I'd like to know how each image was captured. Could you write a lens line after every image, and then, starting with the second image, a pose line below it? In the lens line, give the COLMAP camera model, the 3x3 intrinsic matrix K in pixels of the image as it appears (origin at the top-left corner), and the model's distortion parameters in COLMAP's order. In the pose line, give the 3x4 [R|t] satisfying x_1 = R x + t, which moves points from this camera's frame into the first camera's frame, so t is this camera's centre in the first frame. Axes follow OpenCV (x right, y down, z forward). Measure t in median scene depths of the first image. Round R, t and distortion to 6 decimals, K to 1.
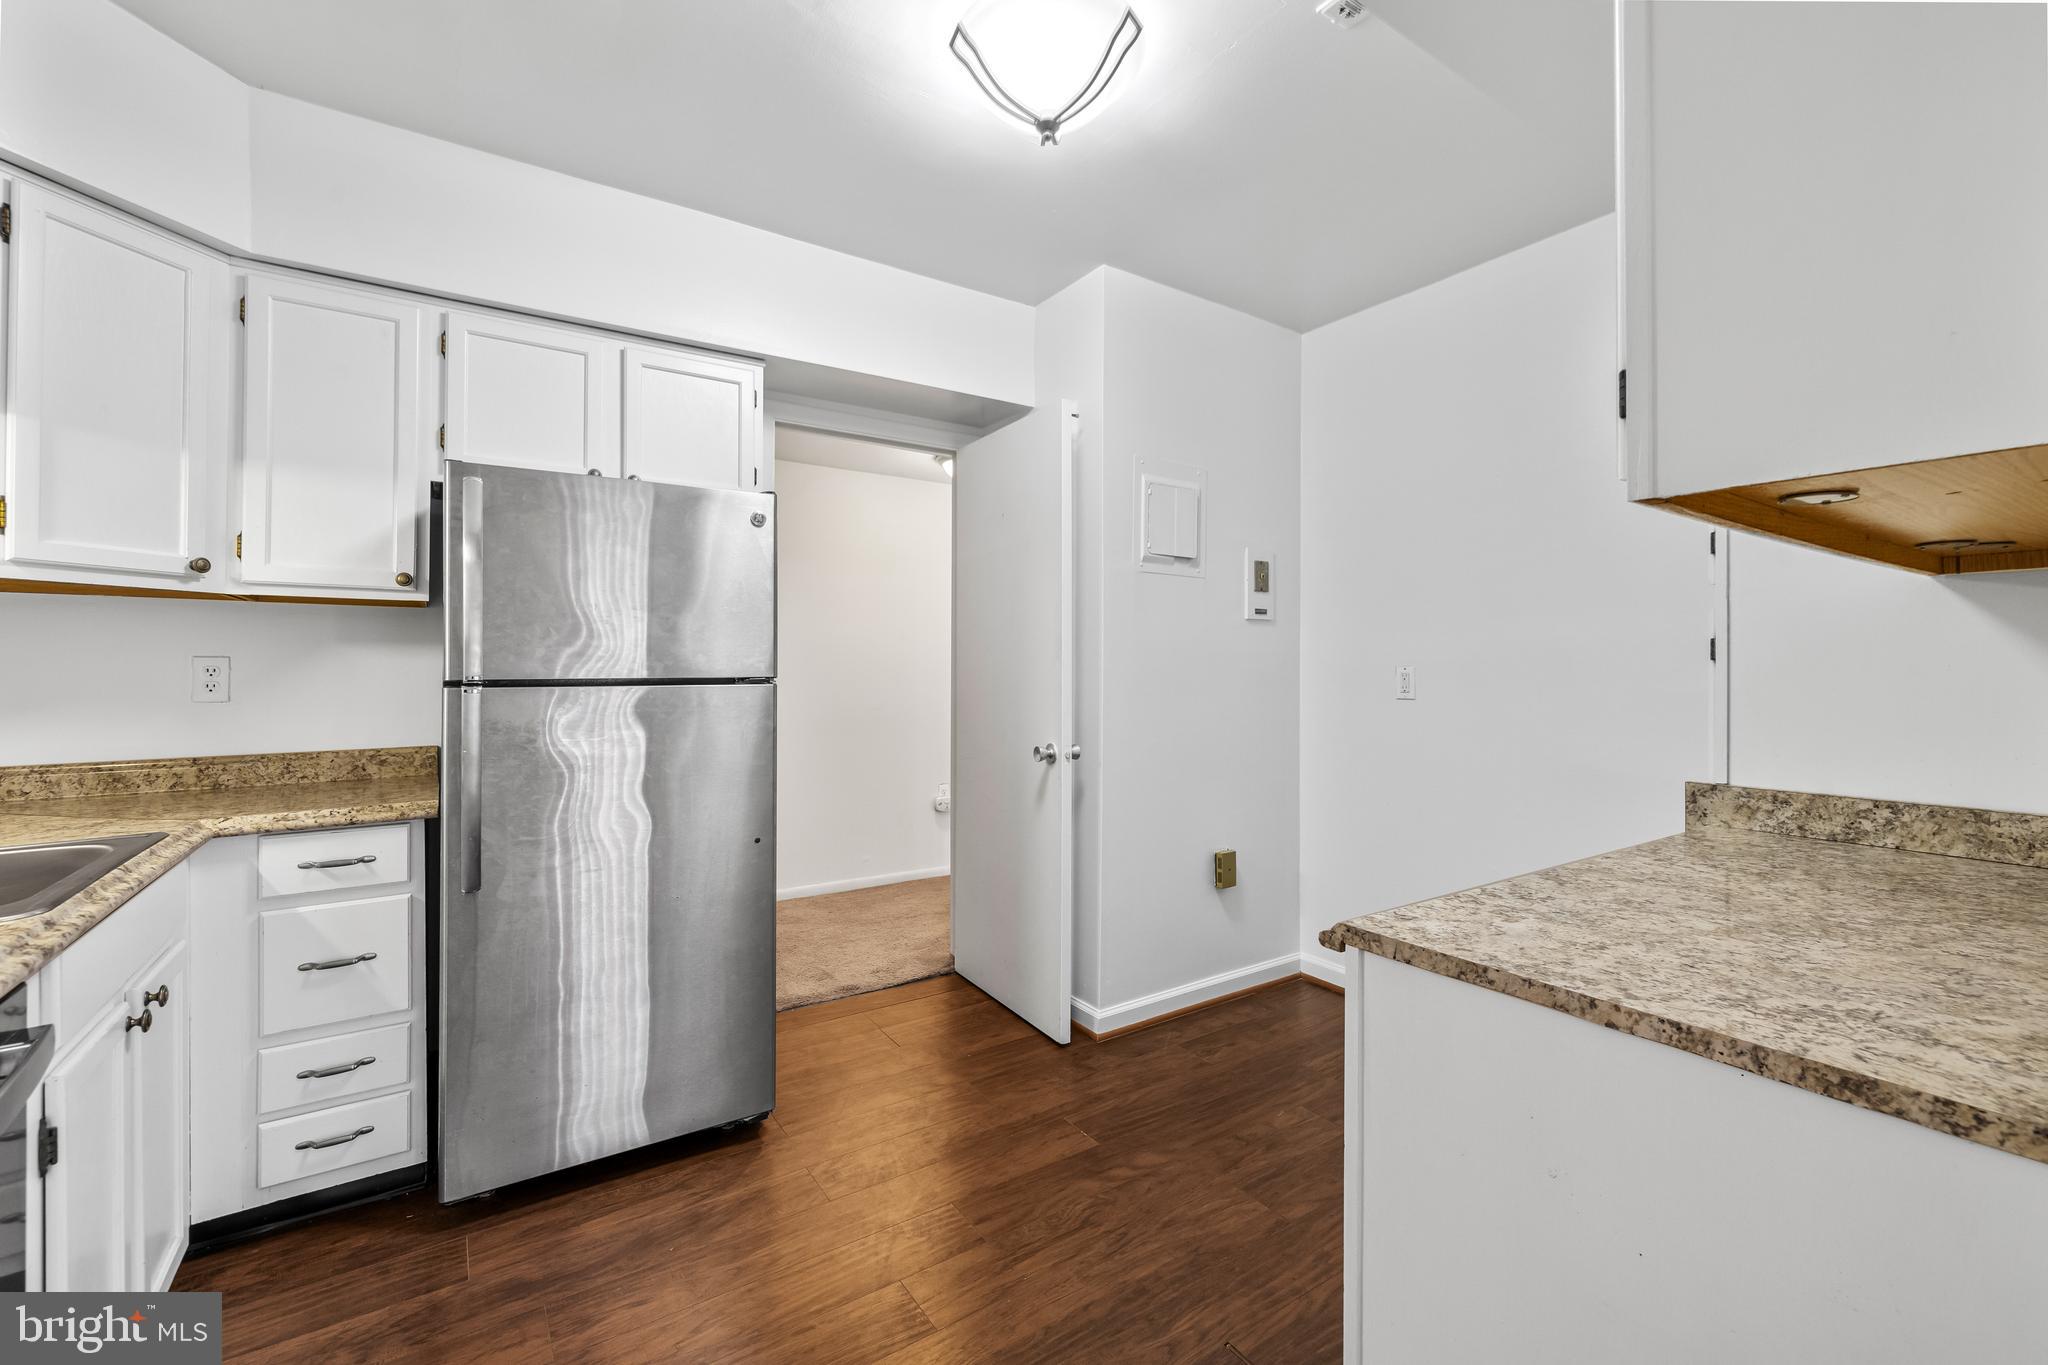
lens RADIAL K [[855.4, 0, 1027.7], [0, 855.4, 672.5], [0, 0, 1]] dist [0.000426, 0.001438]
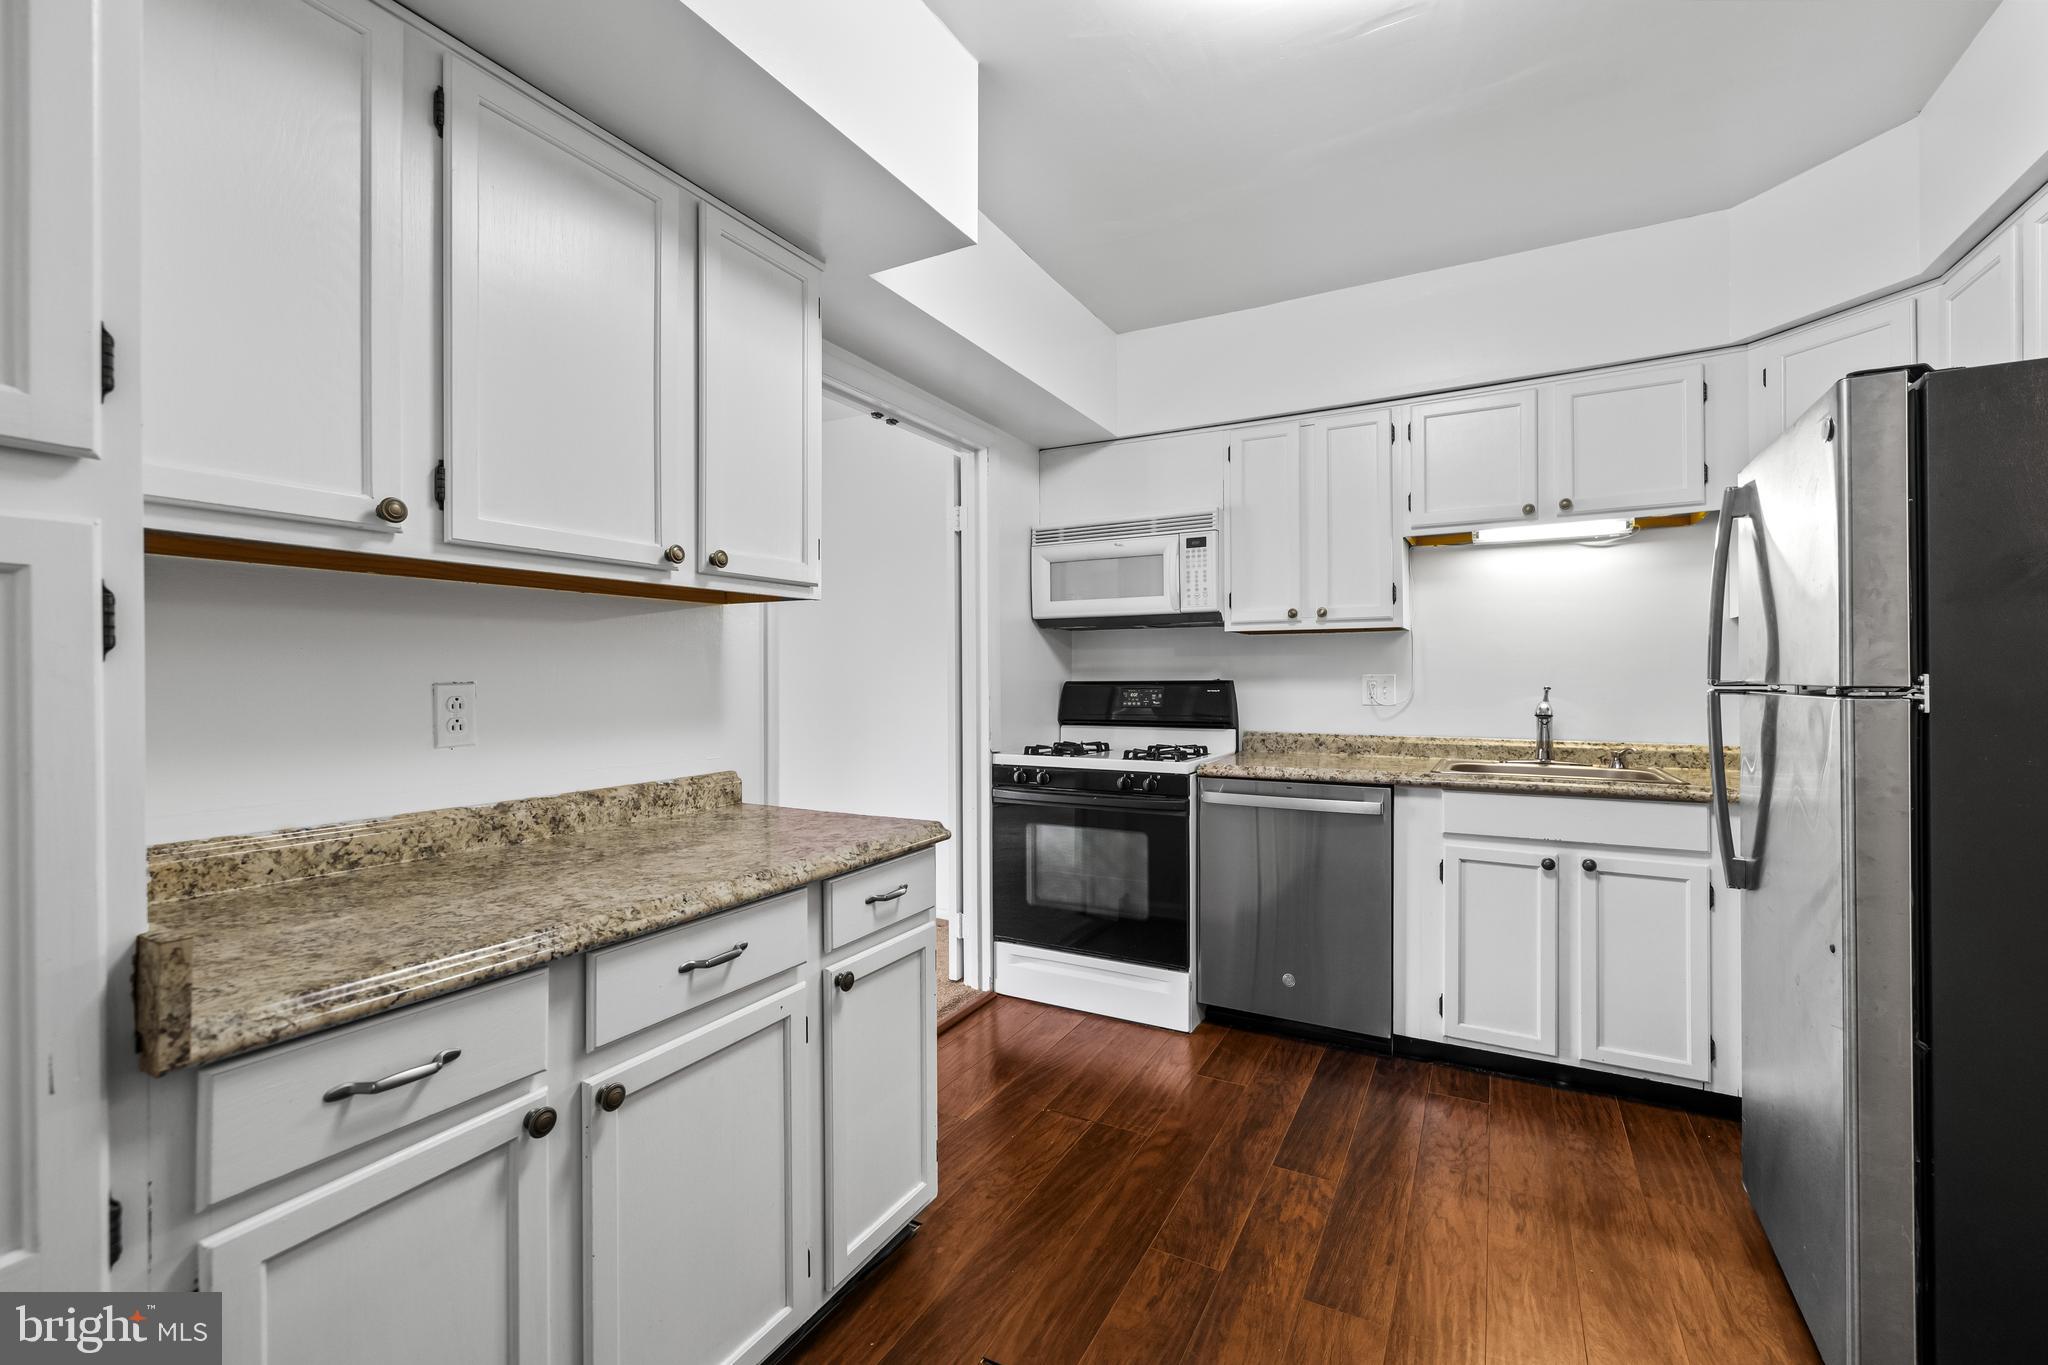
lens RADIAL K [[855.4, 0, 1030.0], [0, 855.4, 672.8], [0, 0, 1]] dist [0.000426, 0.001438]
pose [[-0.882899, -0.000310, -0.469562, 0.896347], [-0.002523, 0.999988, 0.004085, -0.009413], [0.469555, 0.004791, -0.882890, 2.320076]]
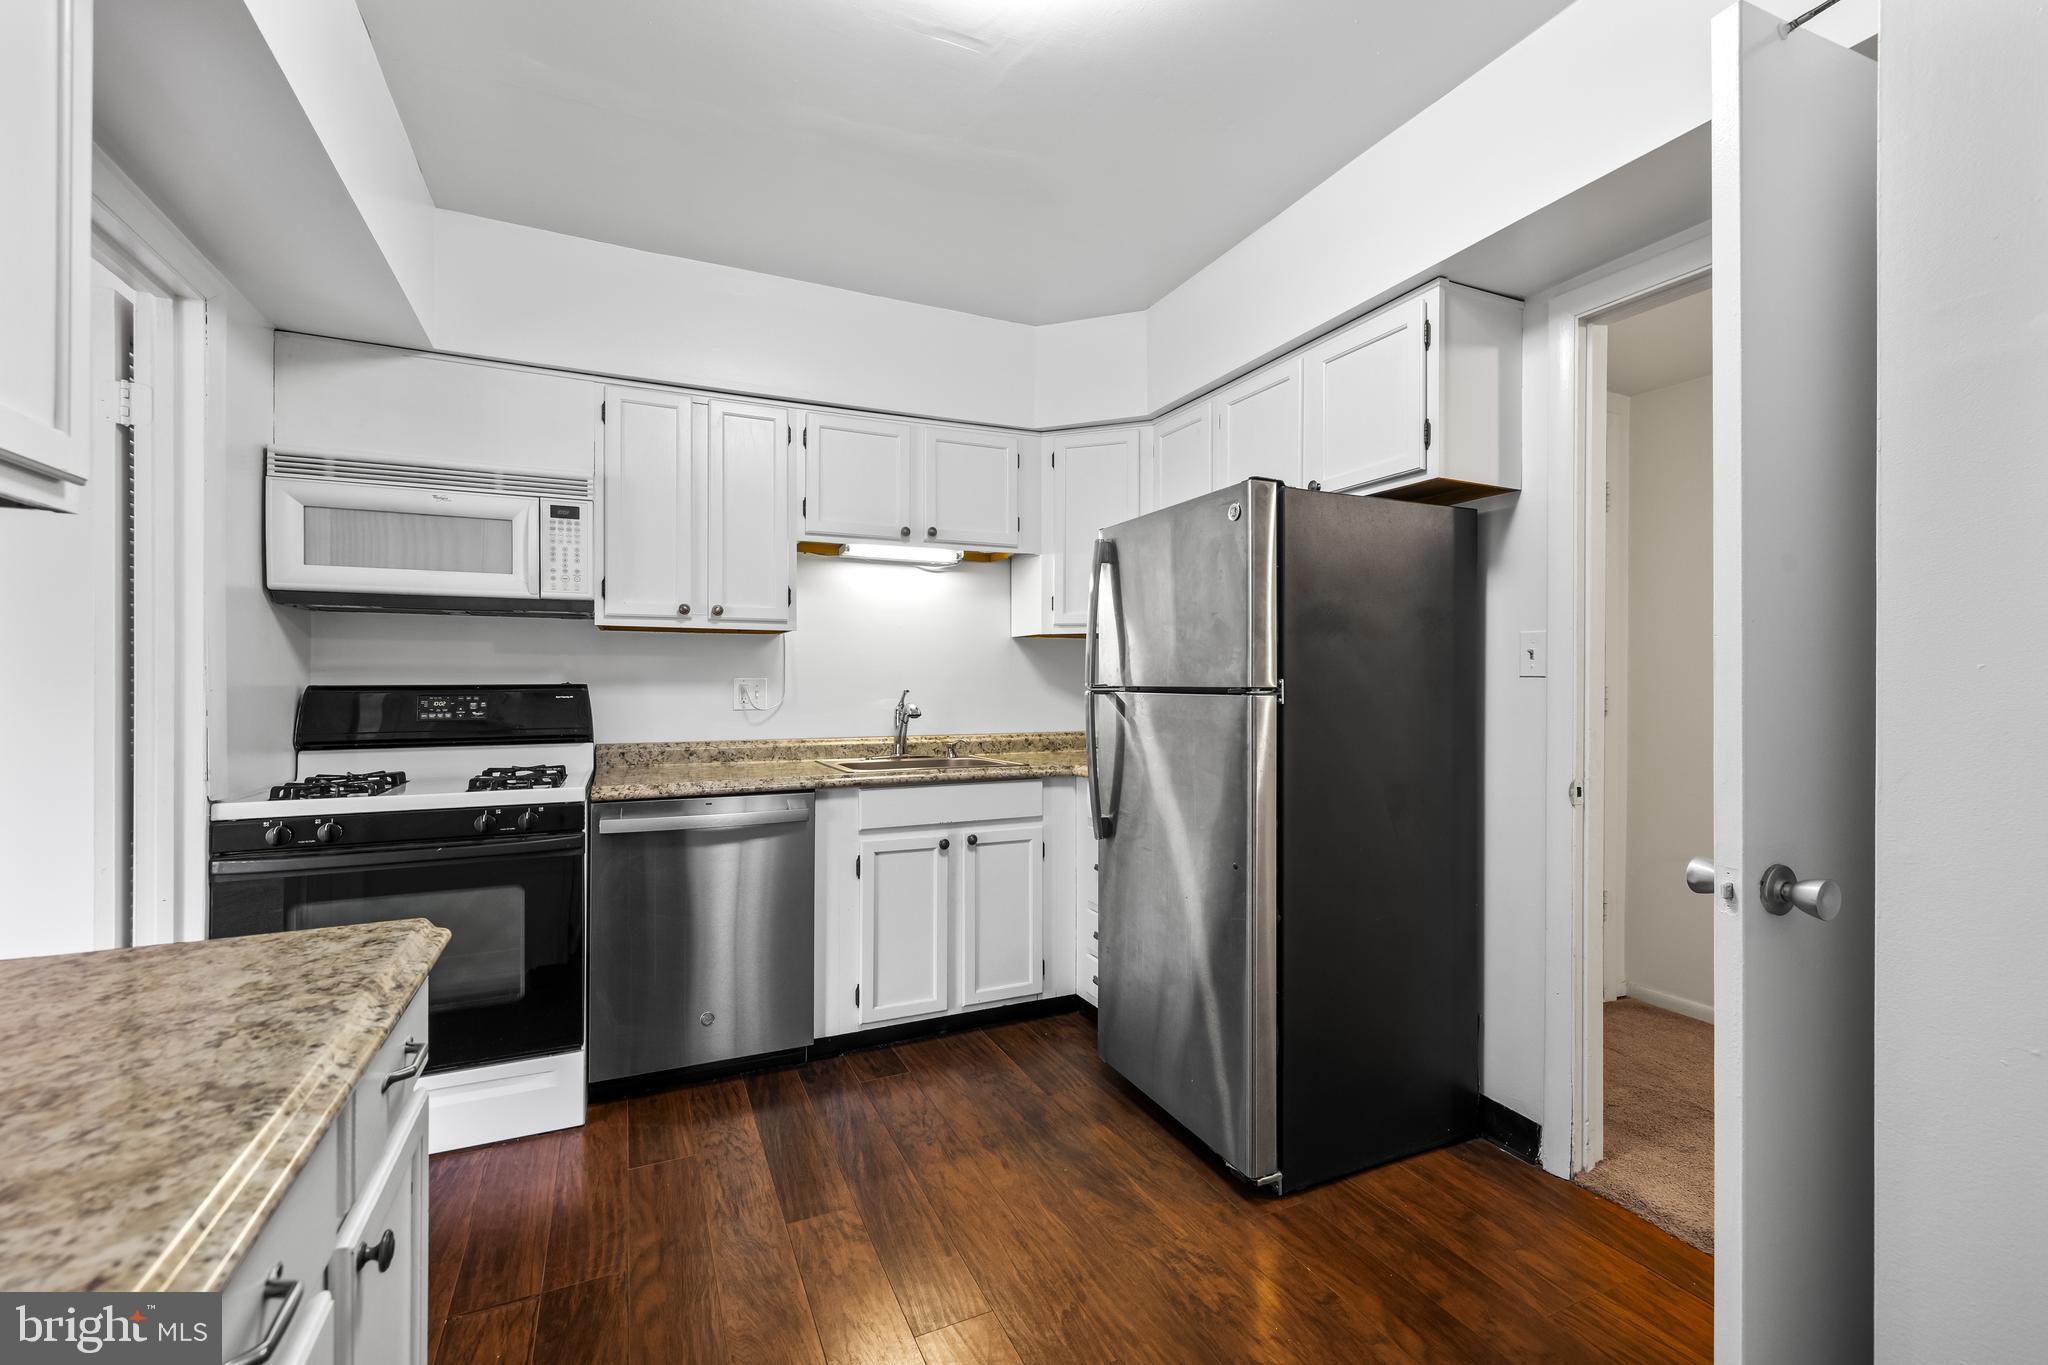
lens RADIAL K [[855.4, 0, 1023.5], [0, 855.4, 679.1], [0, 0, 1]] dist [0.000426, 0.001438]
pose [[-0.151782, -0.003735, -0.988407, 1.128648], [-0.011580, 0.999931, -0.002001, 0.002615], [0.988346, 0.011142, -0.151815, 1.662881]]
